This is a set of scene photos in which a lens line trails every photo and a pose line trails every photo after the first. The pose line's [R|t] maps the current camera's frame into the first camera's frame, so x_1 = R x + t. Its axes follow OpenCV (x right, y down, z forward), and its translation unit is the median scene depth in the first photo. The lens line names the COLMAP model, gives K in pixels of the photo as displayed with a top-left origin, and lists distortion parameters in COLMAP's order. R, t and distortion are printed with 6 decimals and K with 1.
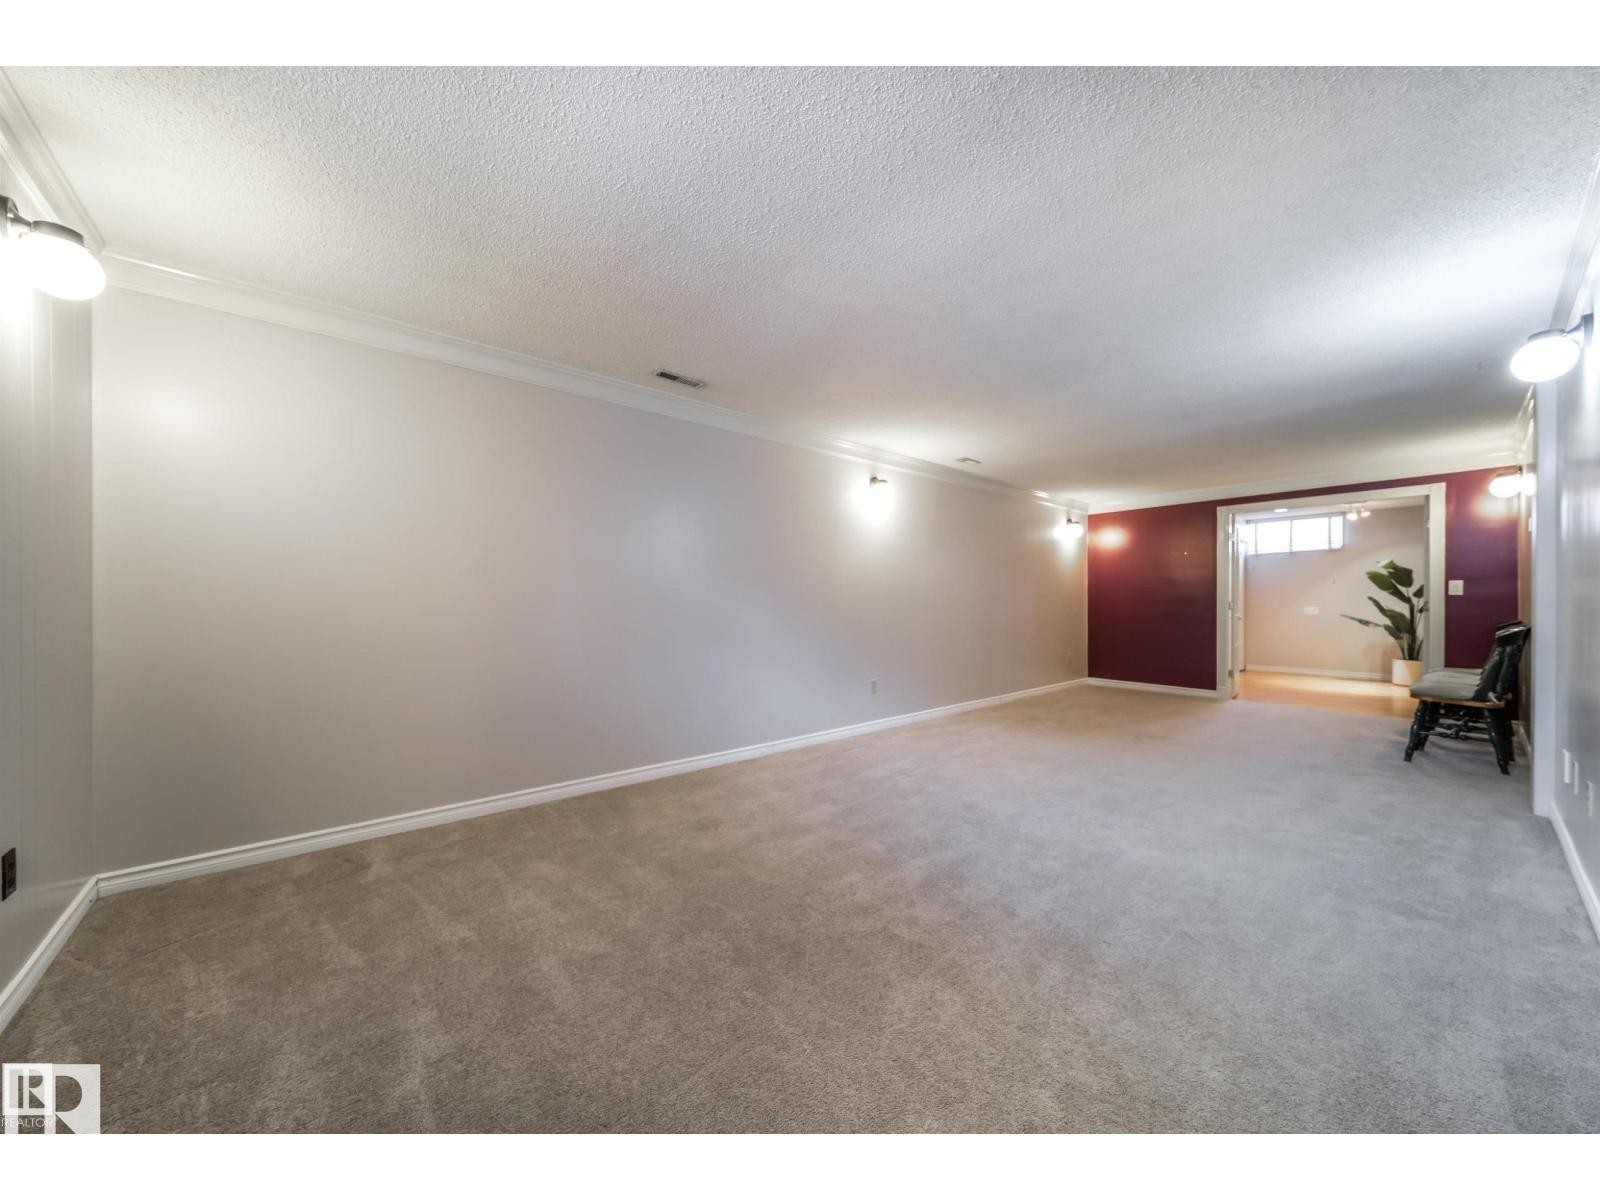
lens RADIAL K [[566.7, 0, 805.6], [0, 566.7, 601.5], [0, 0, 1]] dist [0.002789, -0.000656]
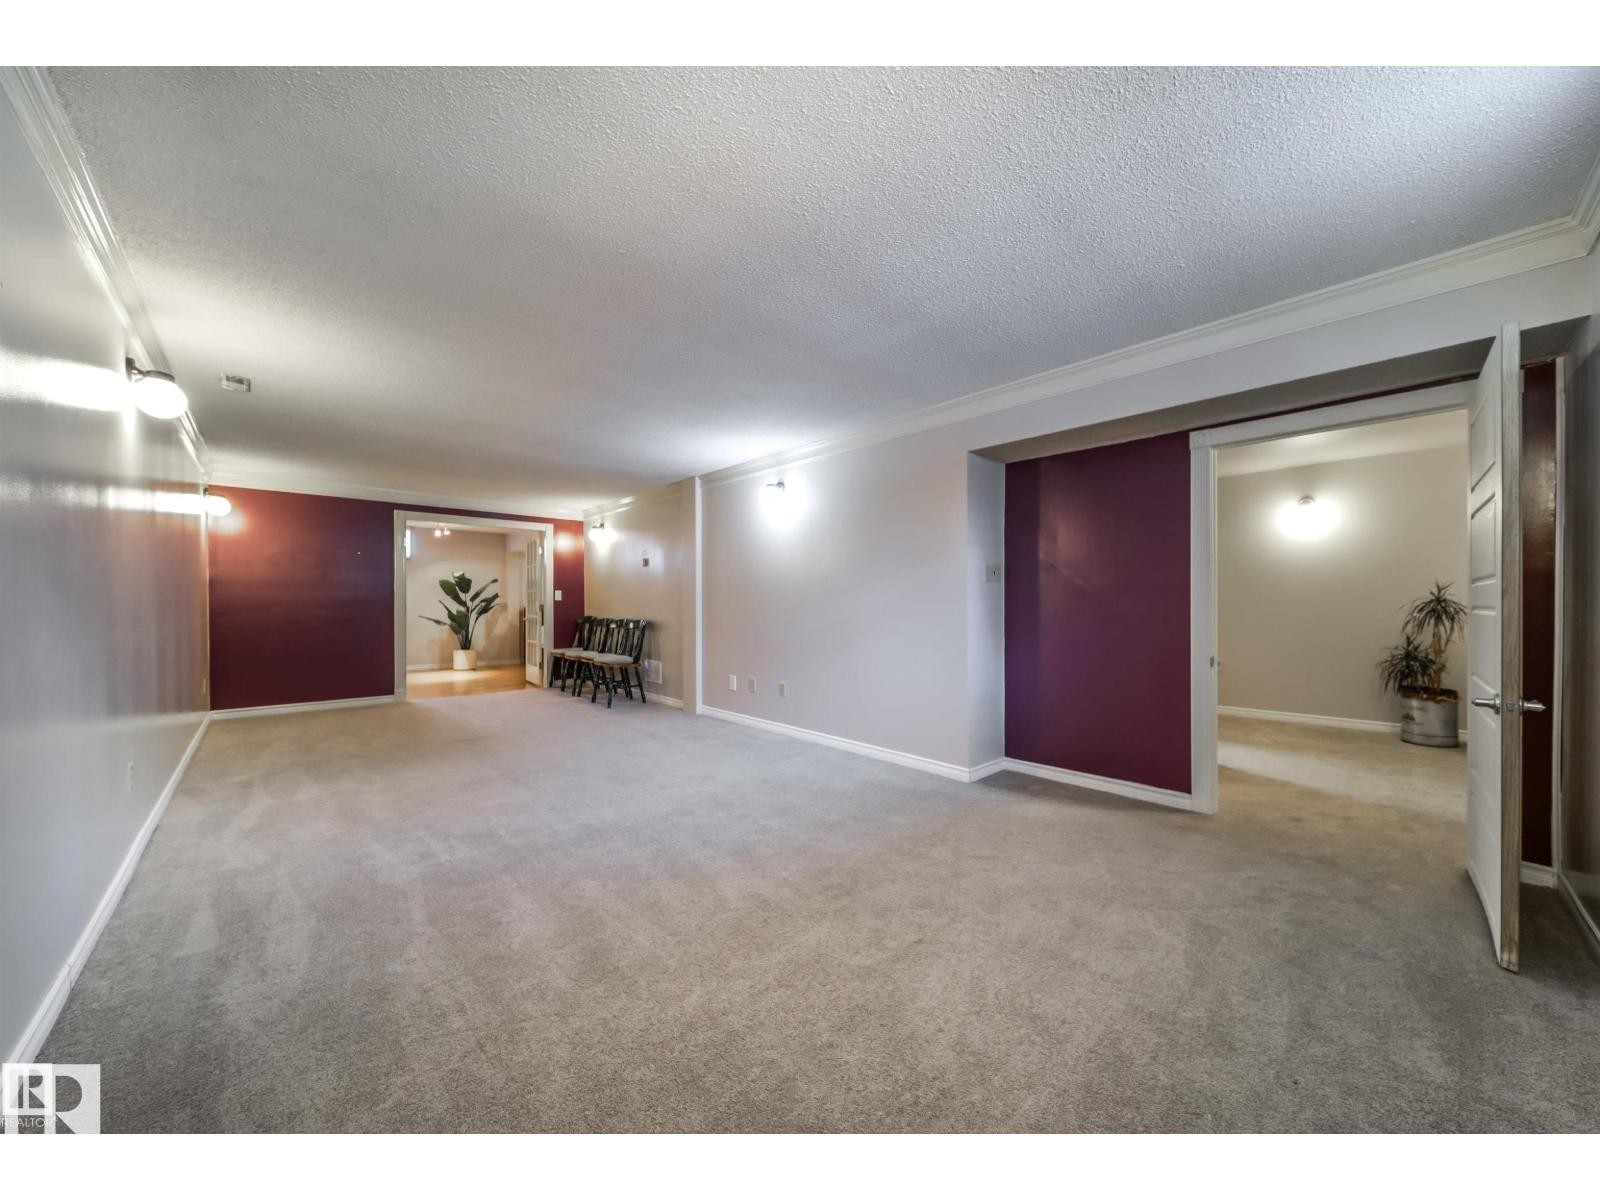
lens RADIAL K [[566.7, 0, 806.9], [0, 566.7, 605.5], [0, 0, 1]] dist [0.002789, -0.000656]
pose [[-0.048026, -0.000160, 0.998846, -0.263937], [0.000732, 1.000000, 0.000195, 0.002355], [-0.998846, 0.000740, -0.048026, 0.285357]]
